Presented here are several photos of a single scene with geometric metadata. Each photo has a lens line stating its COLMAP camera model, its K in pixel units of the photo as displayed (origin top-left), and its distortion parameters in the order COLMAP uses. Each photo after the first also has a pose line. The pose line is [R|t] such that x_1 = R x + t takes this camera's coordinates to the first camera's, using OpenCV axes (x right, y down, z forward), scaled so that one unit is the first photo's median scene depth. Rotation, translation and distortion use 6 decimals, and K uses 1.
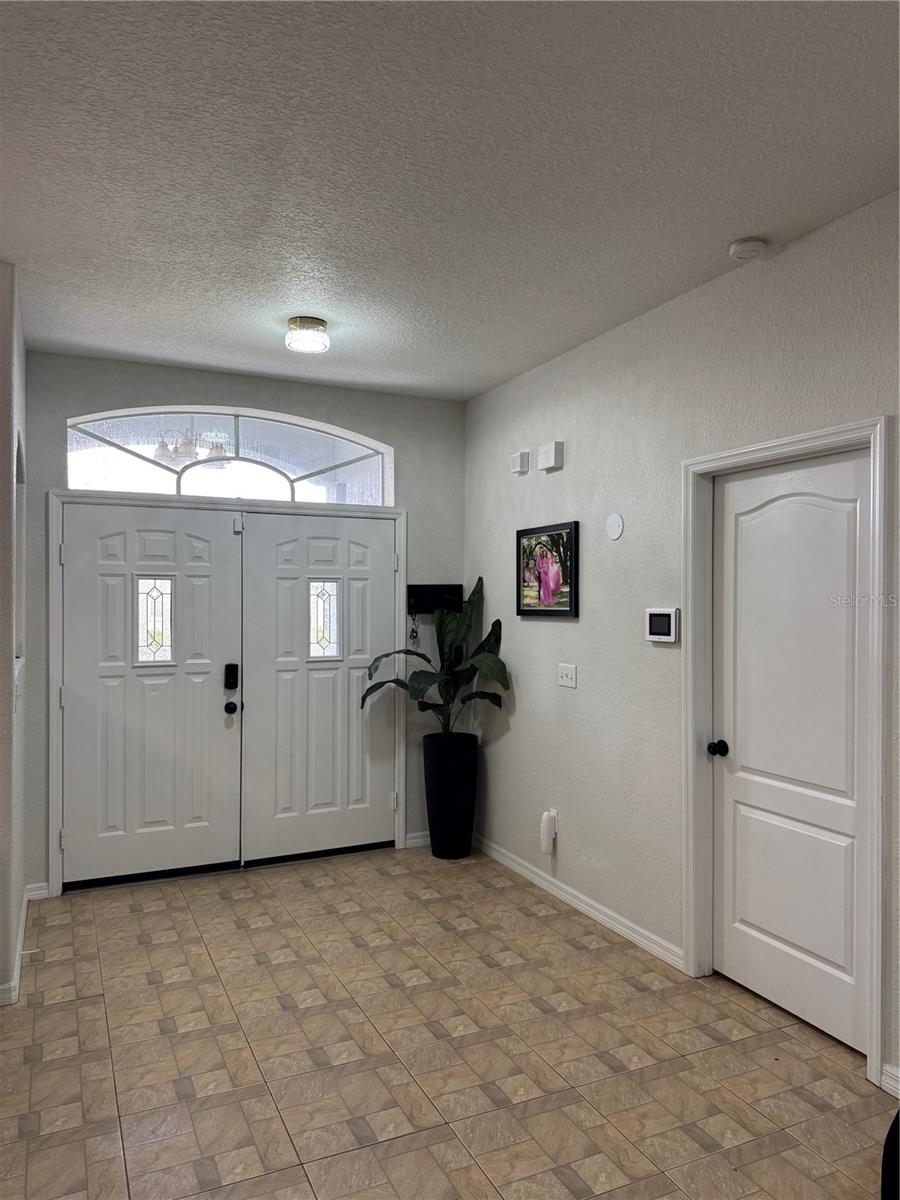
lens RADIAL K [[847.2, 0, 444.3], [0, 847.2, 598.8], [0, 0, 1]] dist [0.050750, -0.060100]
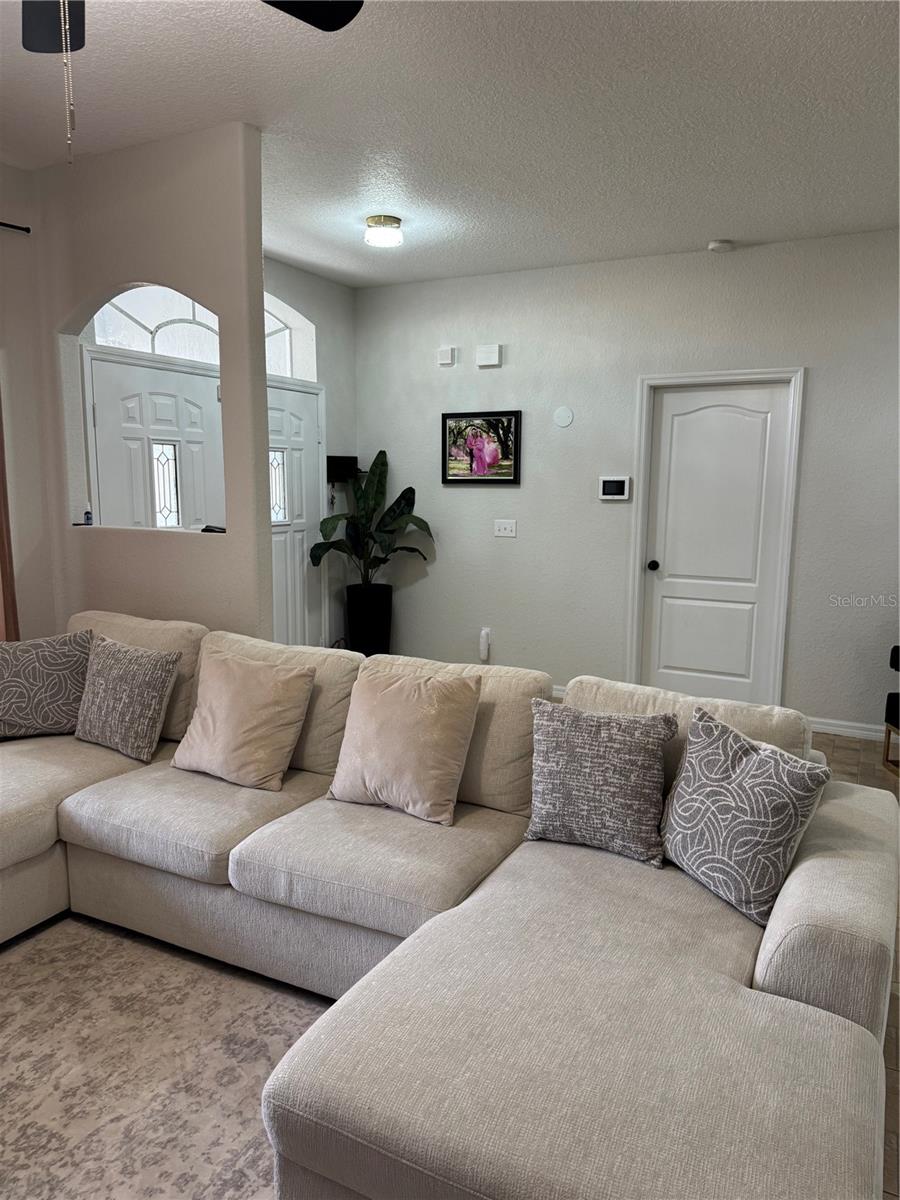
lens RADIAL K [[847.2, 0, 466.5], [0, 847.2, 624.2], [0, 0, 1]] dist [0.050750, -0.060100]
pose [[0.789694, -0.097081, 0.605771, -0.688997], [-0.008336, 0.985611, 0.168822, 0.013180], [-0.613444, -0.138368, 0.777522, -0.024498]]
